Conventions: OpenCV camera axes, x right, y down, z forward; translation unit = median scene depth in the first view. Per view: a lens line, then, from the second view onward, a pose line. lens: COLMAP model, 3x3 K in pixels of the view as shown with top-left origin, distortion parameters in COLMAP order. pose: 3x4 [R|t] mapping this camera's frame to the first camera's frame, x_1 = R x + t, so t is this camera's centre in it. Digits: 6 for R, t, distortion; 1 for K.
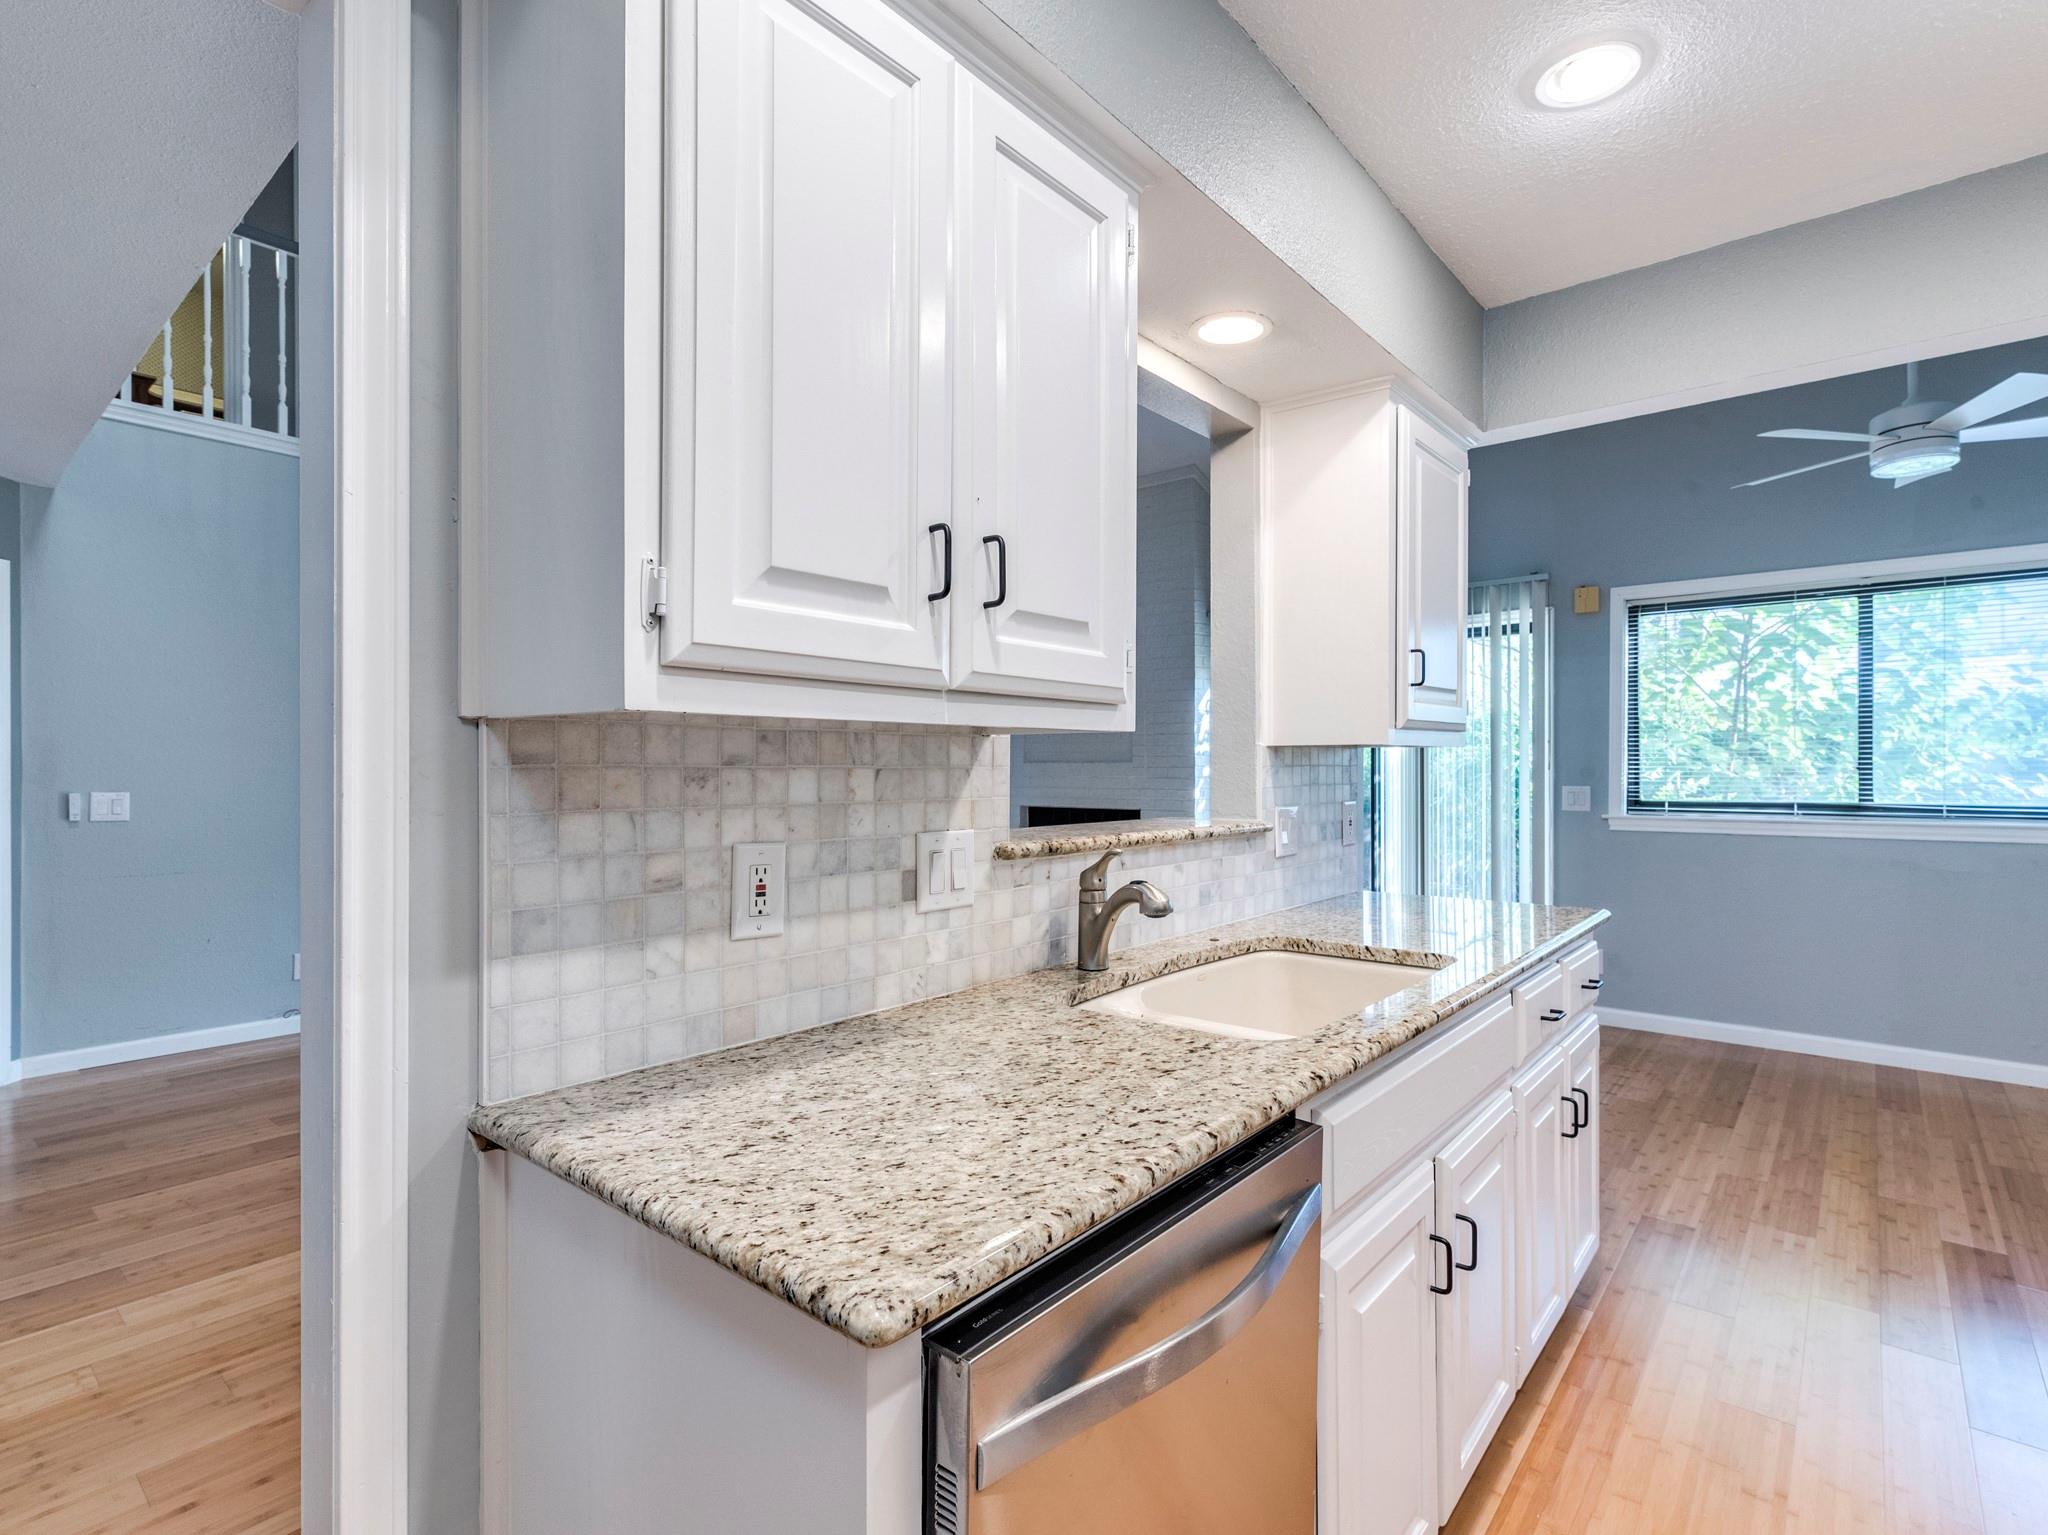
lens RADIAL K [[997.8, 0, 1024.0], [0, 997.8, 767.5], [0, 0, 1]] dist [0.001228, -0.000080]
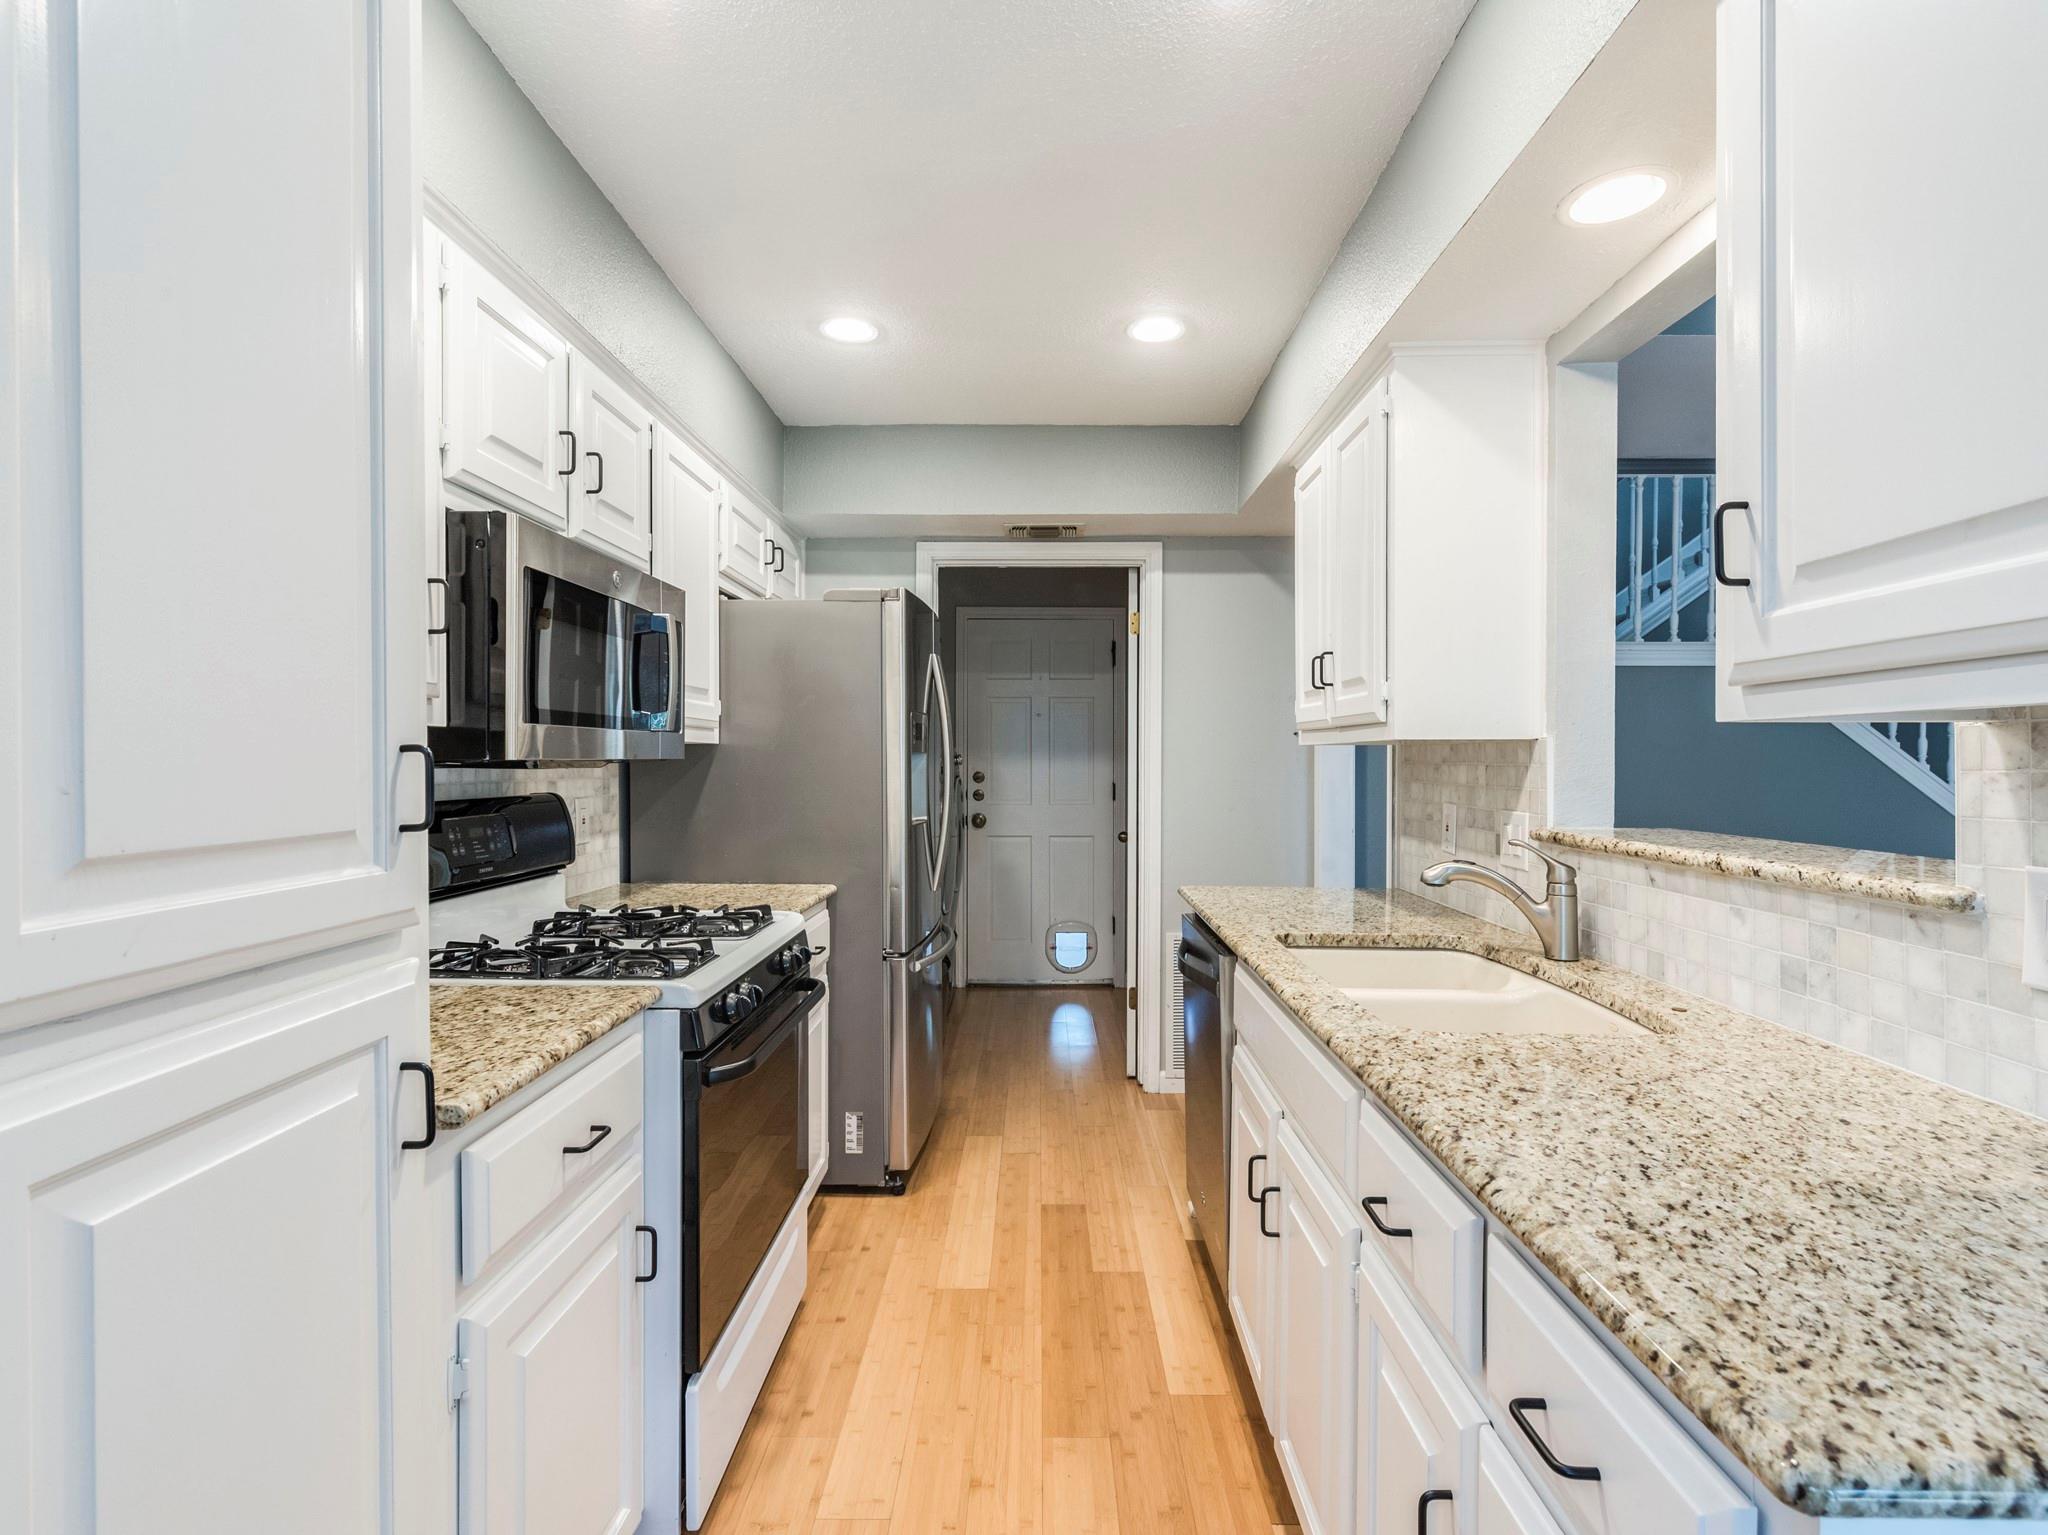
lens RADIAL K [[997.8, 0, 1024.0], [0, 997.8, 767.5], [0, 0, 1]] dist [0.001228, -0.000080]
pose [[-0.773286, 0.006380, -0.634025, 1.085294], [0.000234, 0.999952, 0.009777, -0.008157], [0.634057, 0.007413, -0.773251, 1.353982]]
